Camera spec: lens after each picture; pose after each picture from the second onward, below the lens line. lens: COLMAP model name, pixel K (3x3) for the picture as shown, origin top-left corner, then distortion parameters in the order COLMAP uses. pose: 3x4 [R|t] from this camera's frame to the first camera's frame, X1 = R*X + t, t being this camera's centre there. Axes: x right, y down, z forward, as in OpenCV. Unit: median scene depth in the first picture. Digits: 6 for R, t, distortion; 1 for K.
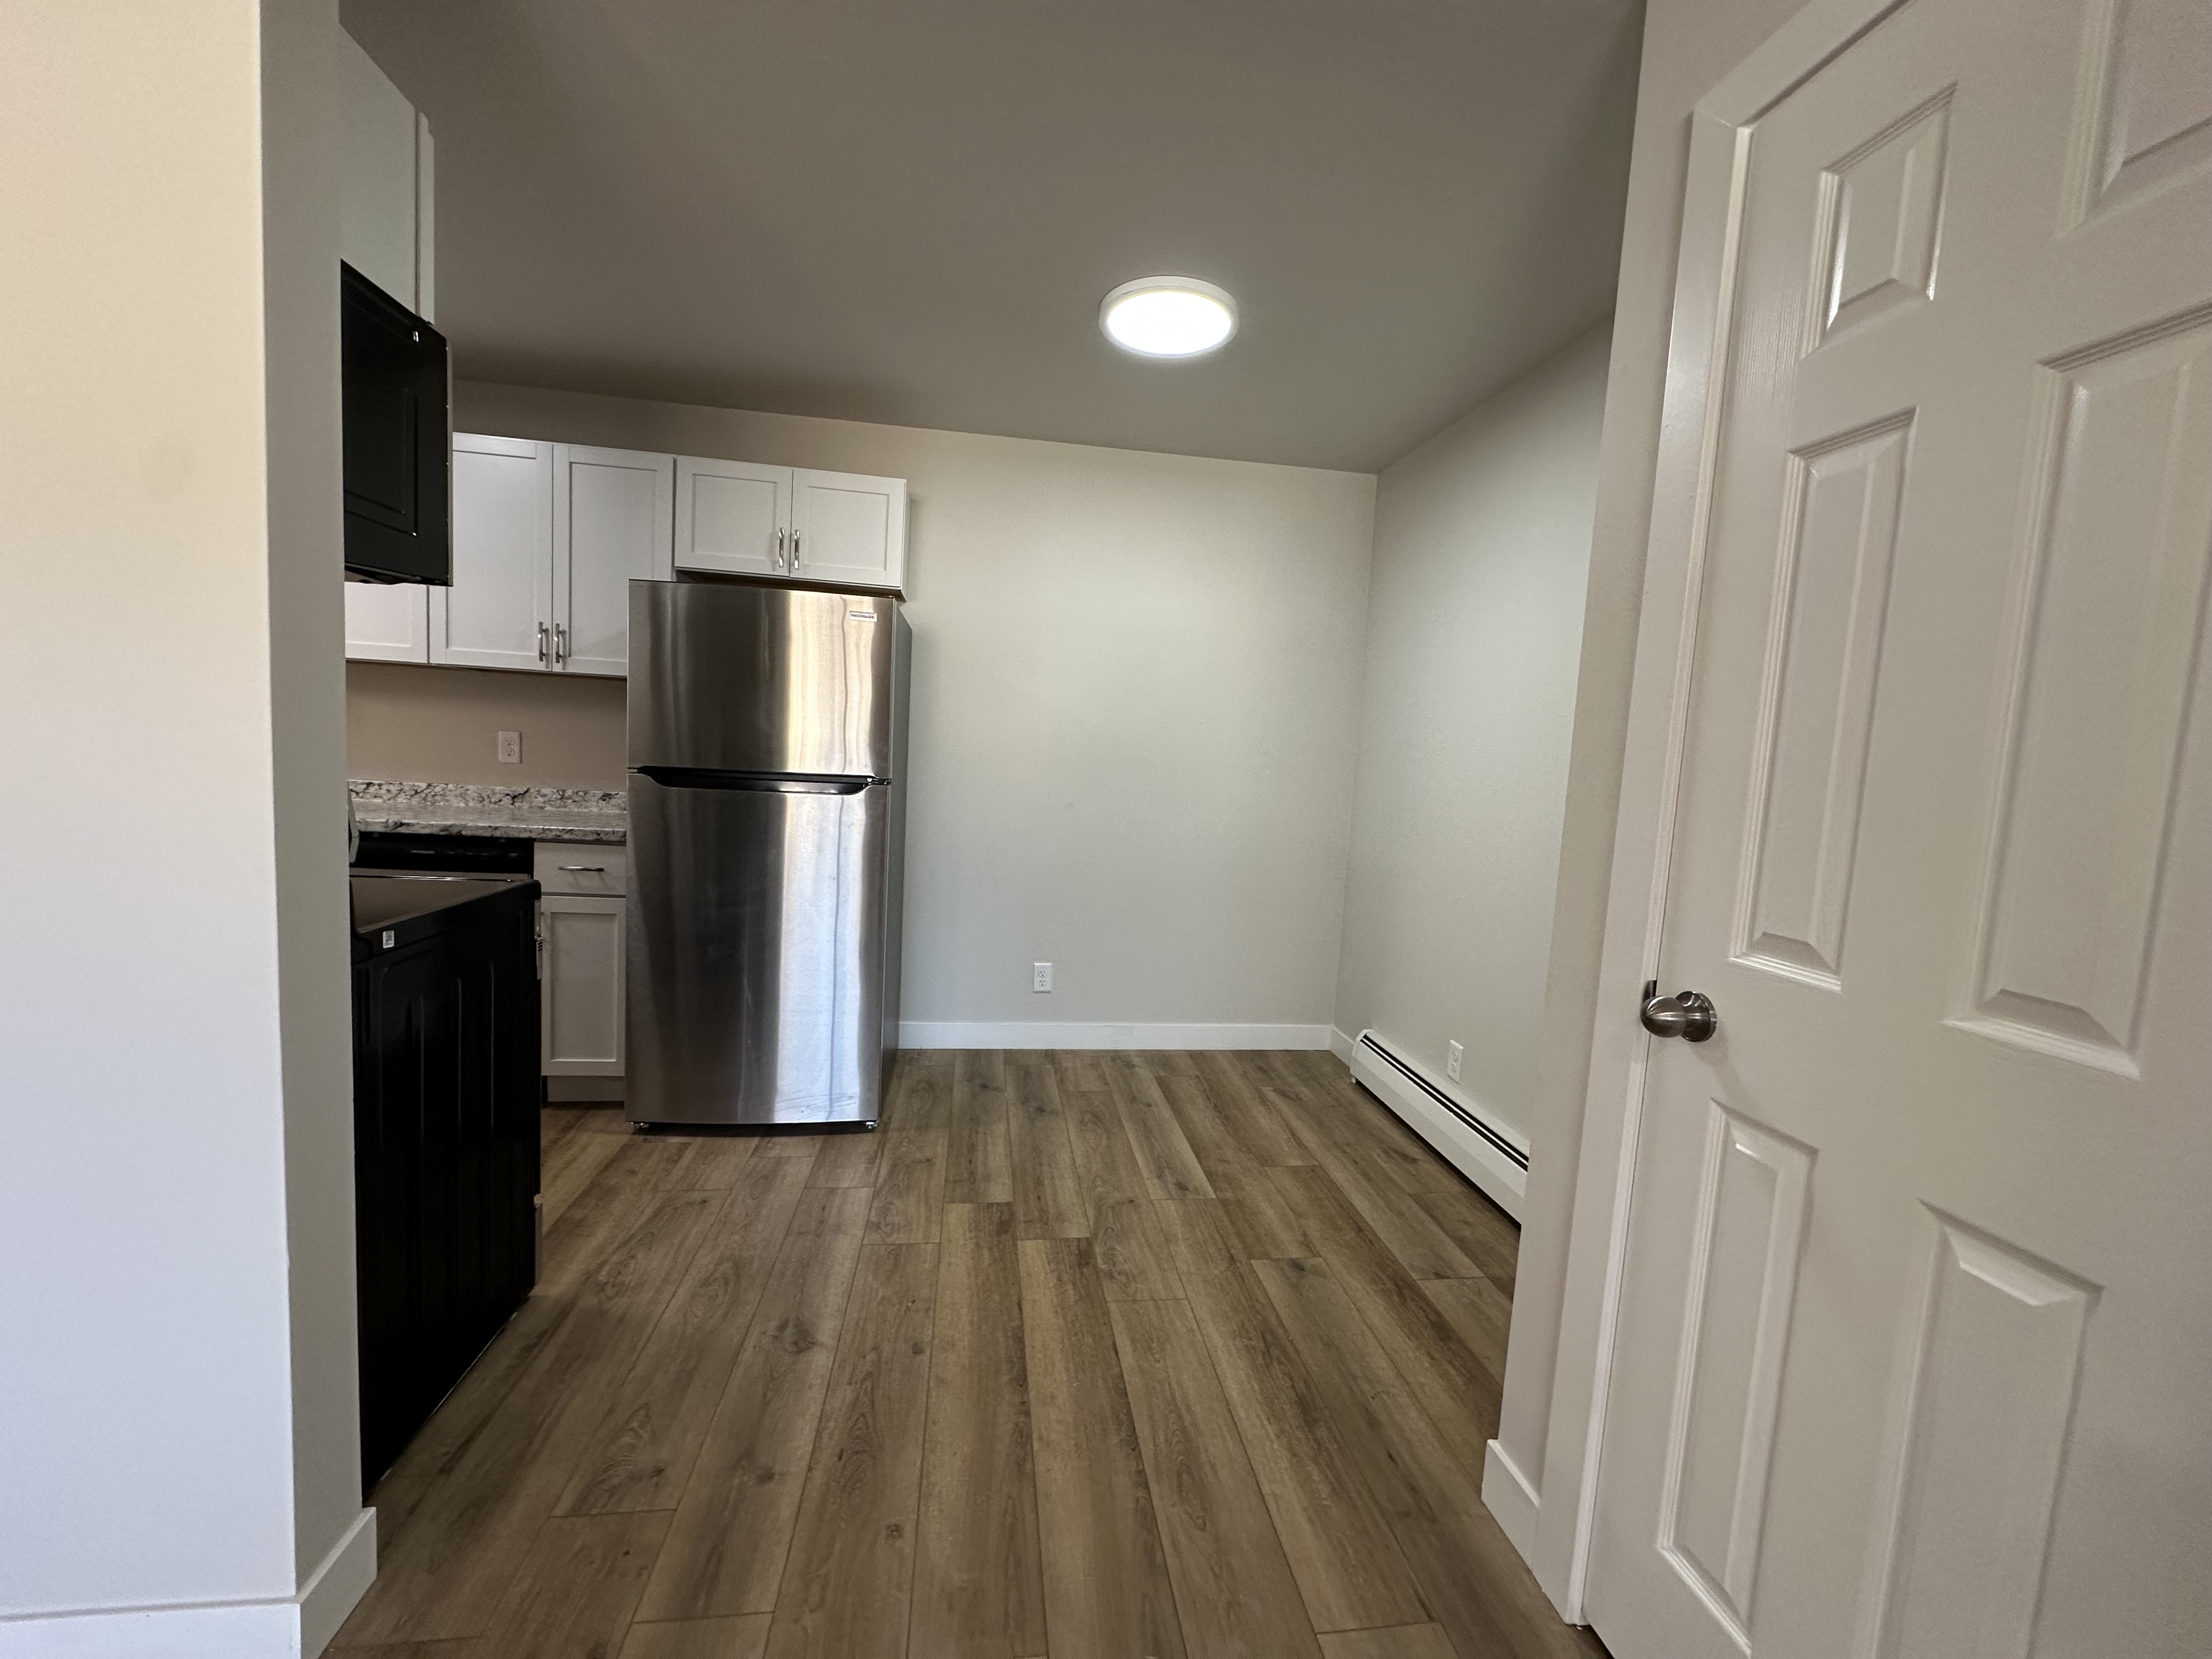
lens RADIAL K [[886.2, 0, 1103.7], [0, 886.2, 826.0], [0, 0, 1]] dist [-0.002586, 0.000679]
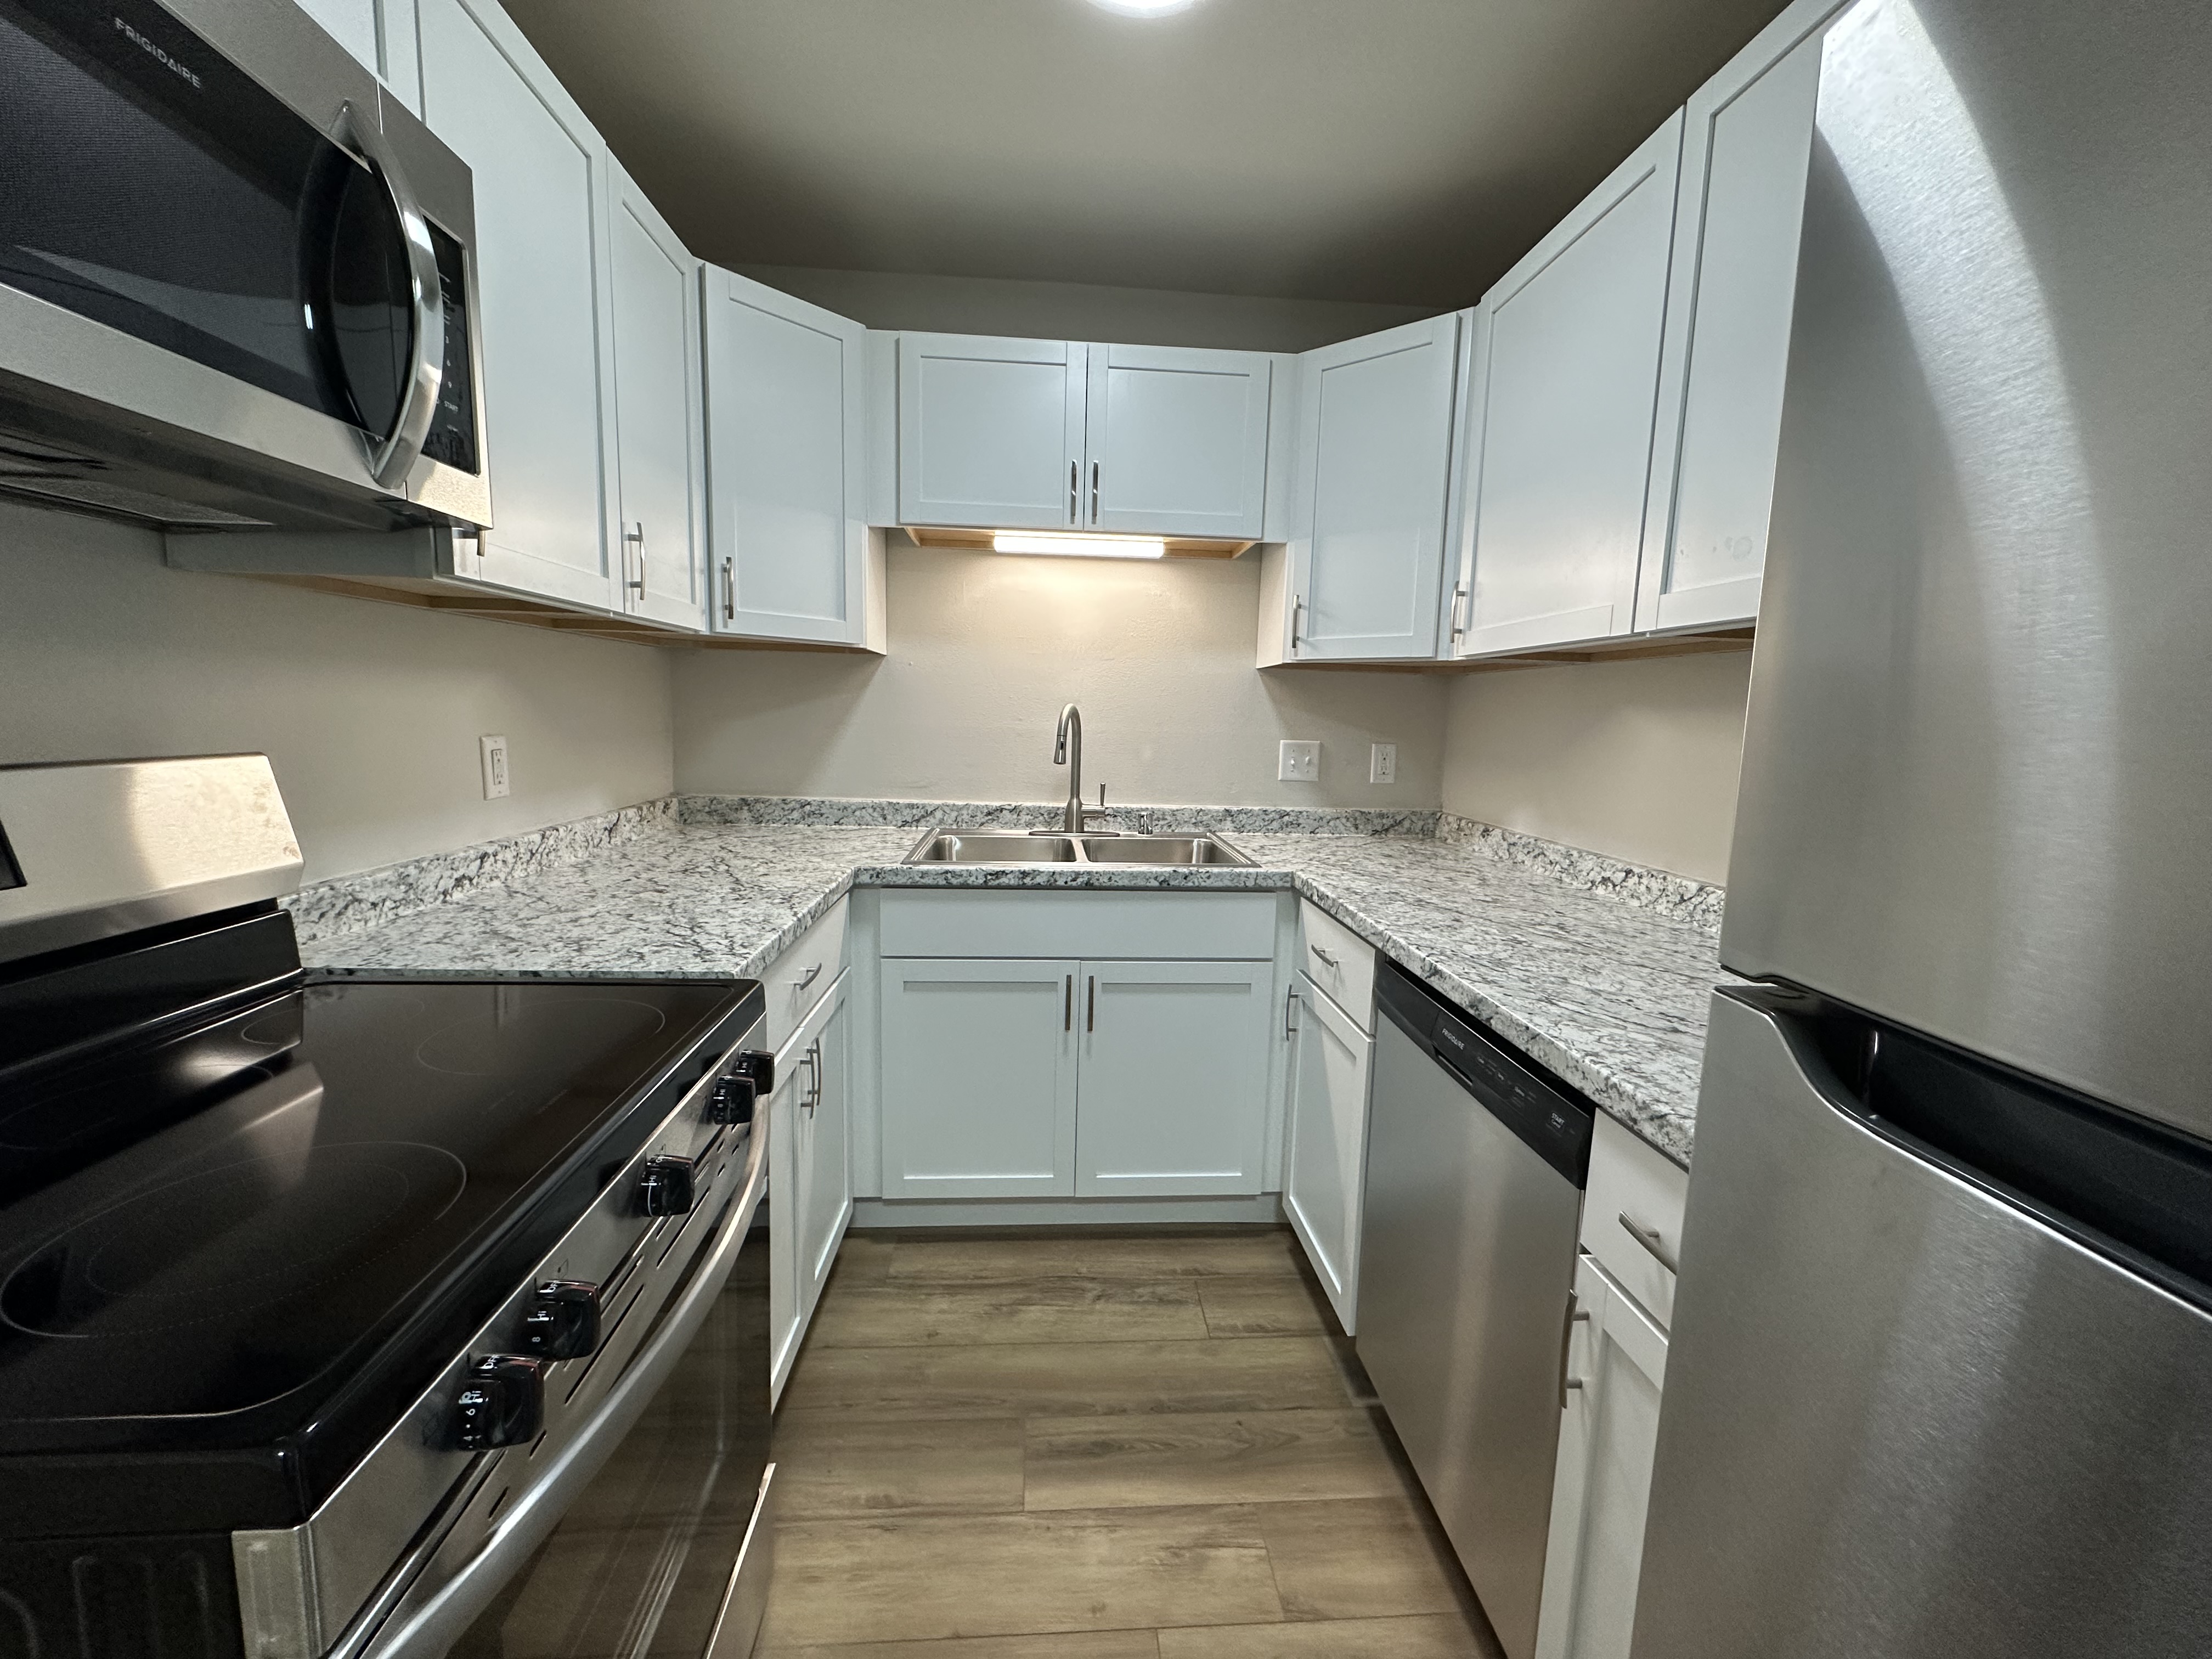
lens RADIAL K [[886.2, 0, 1103.7], [0, 886.2, 826.0], [0, 0, 1]] dist [-0.002586, 0.000679]
pose [[-0.067507, 0.067992, -0.995399, -0.276860], [-0.113334, 0.990695, 0.075357, -0.088173], [0.991261, 0.117900, -0.059173, 0.765560]]
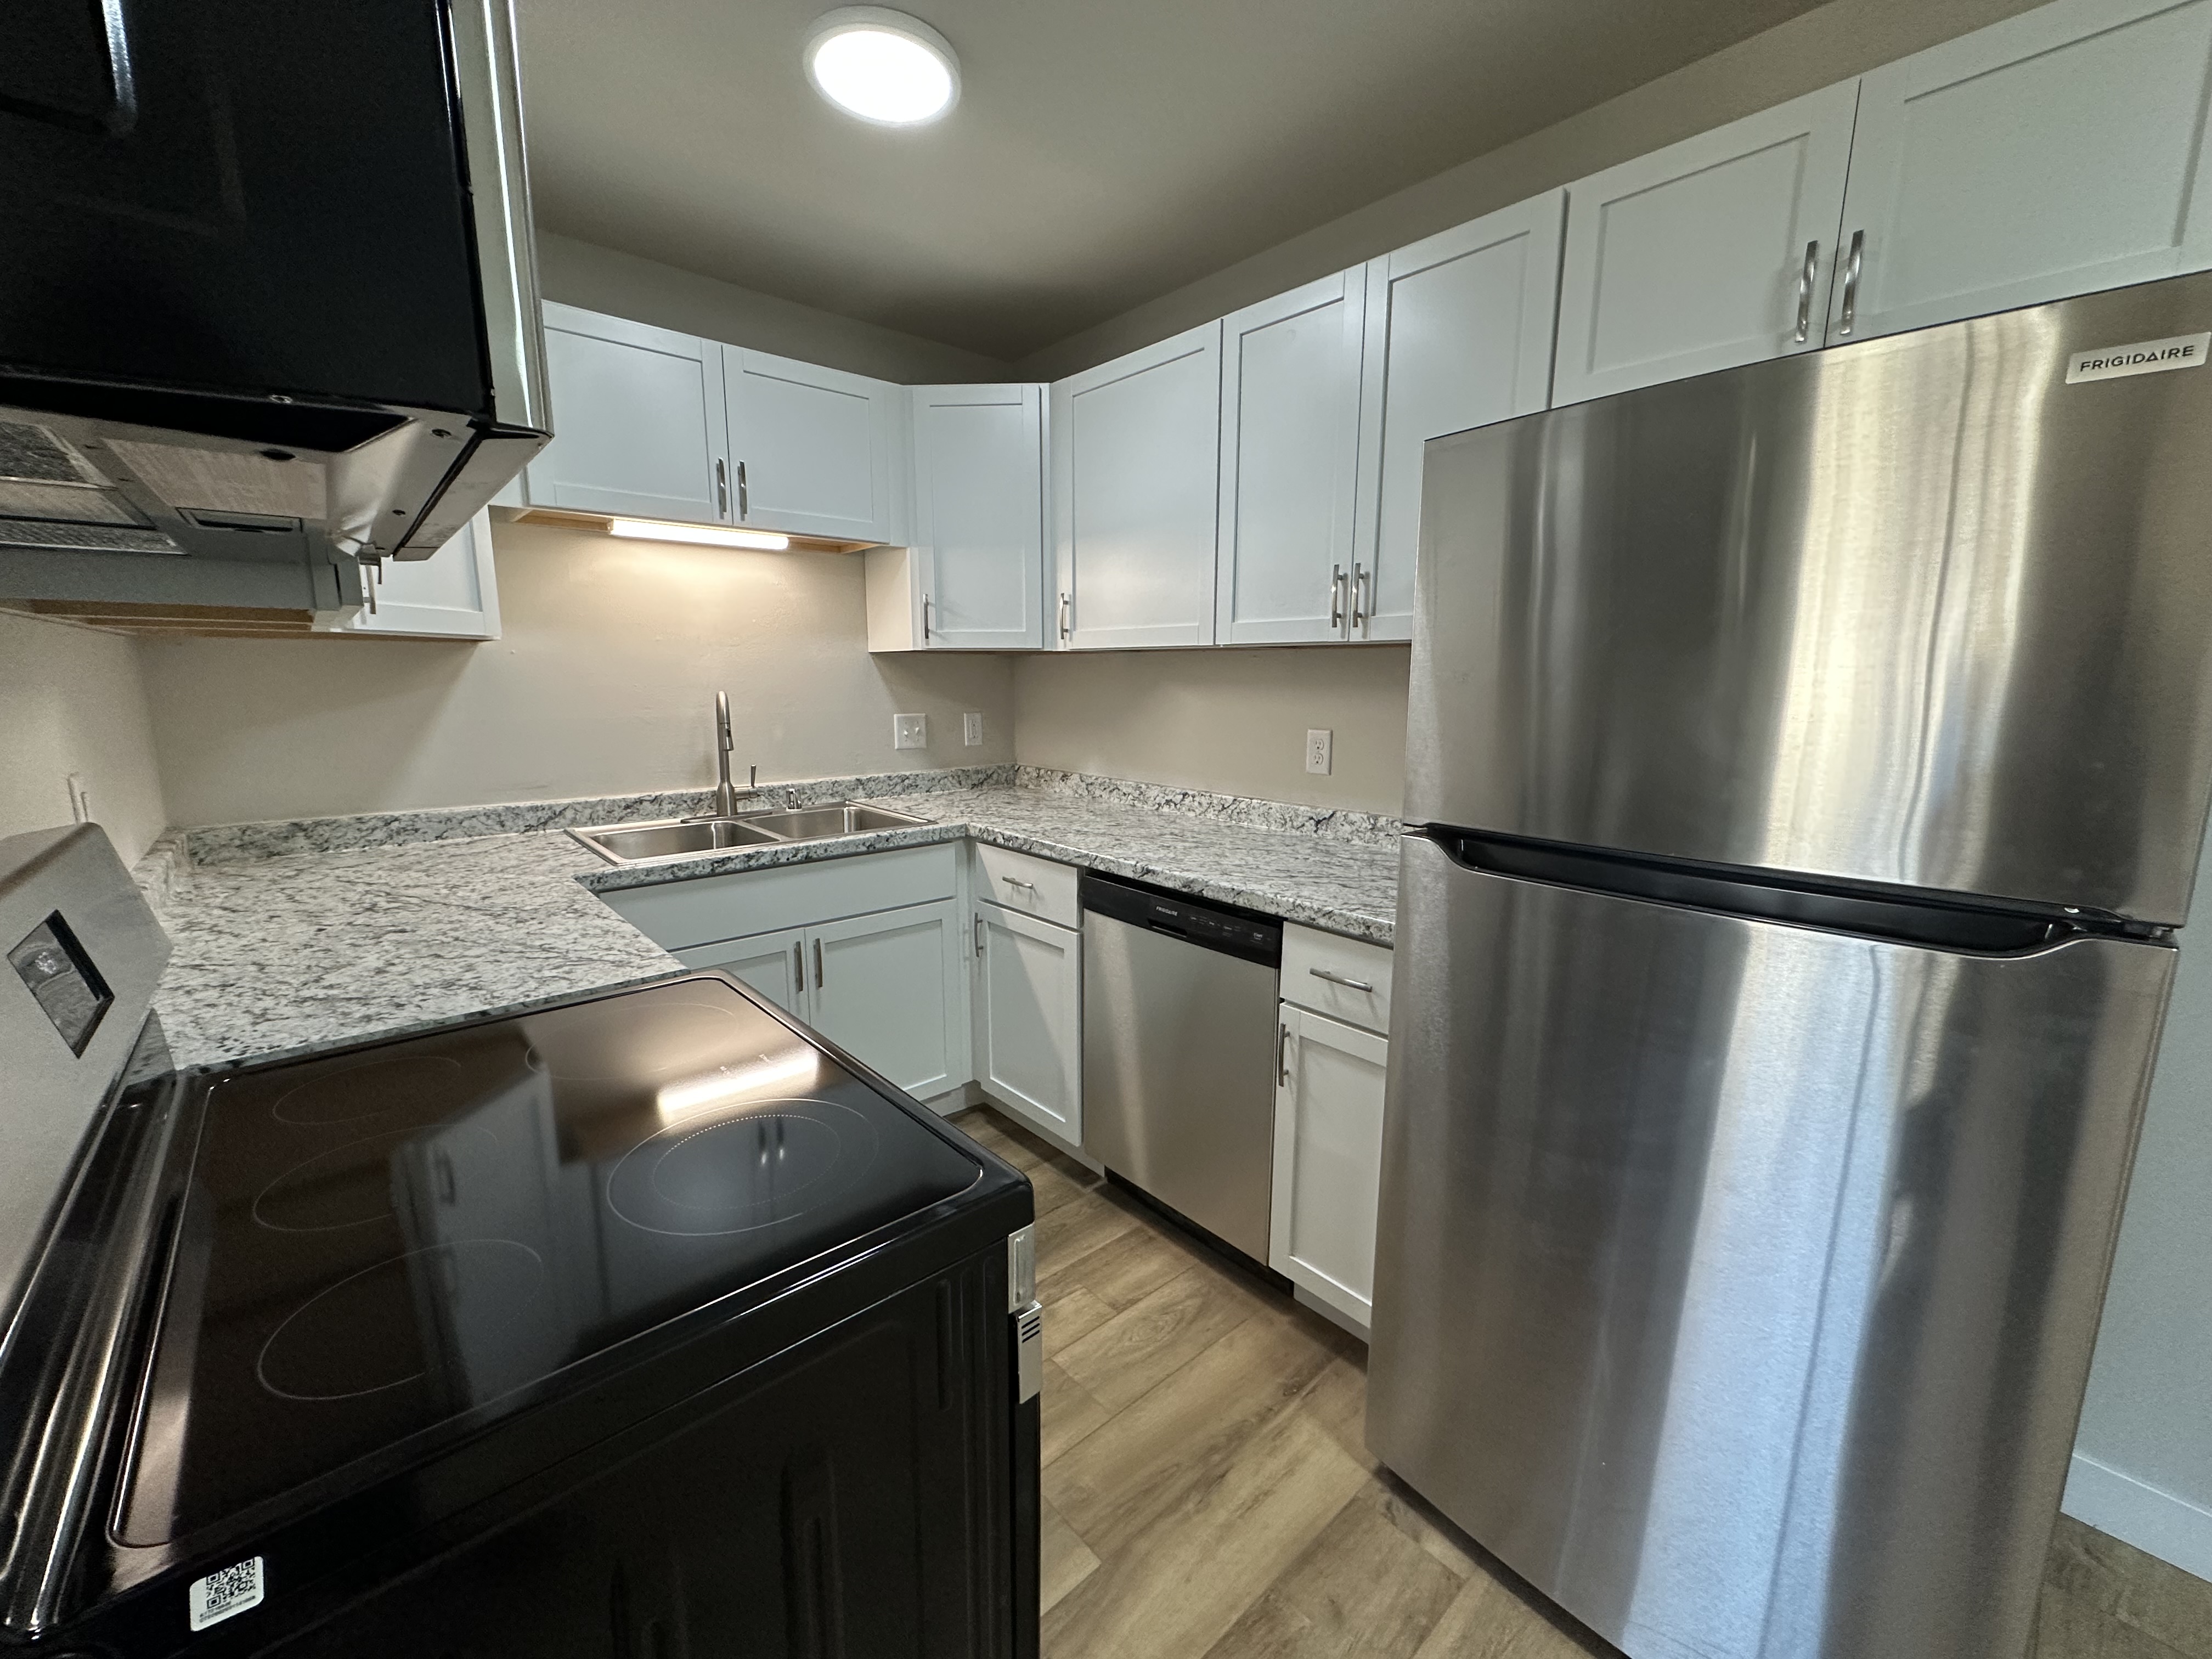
lens RADIAL K [[886.2, 0, 1103.7], [0, 886.2, 826.0], [0, 0, 1]] dist [-0.002586, 0.000679]
pose [[0.550870, 0.086016, -0.830147, -0.184949], [-0.039785, 0.996250, 0.076826, -0.086475], [0.833642, -0.009294, 0.552226, 0.511981]]
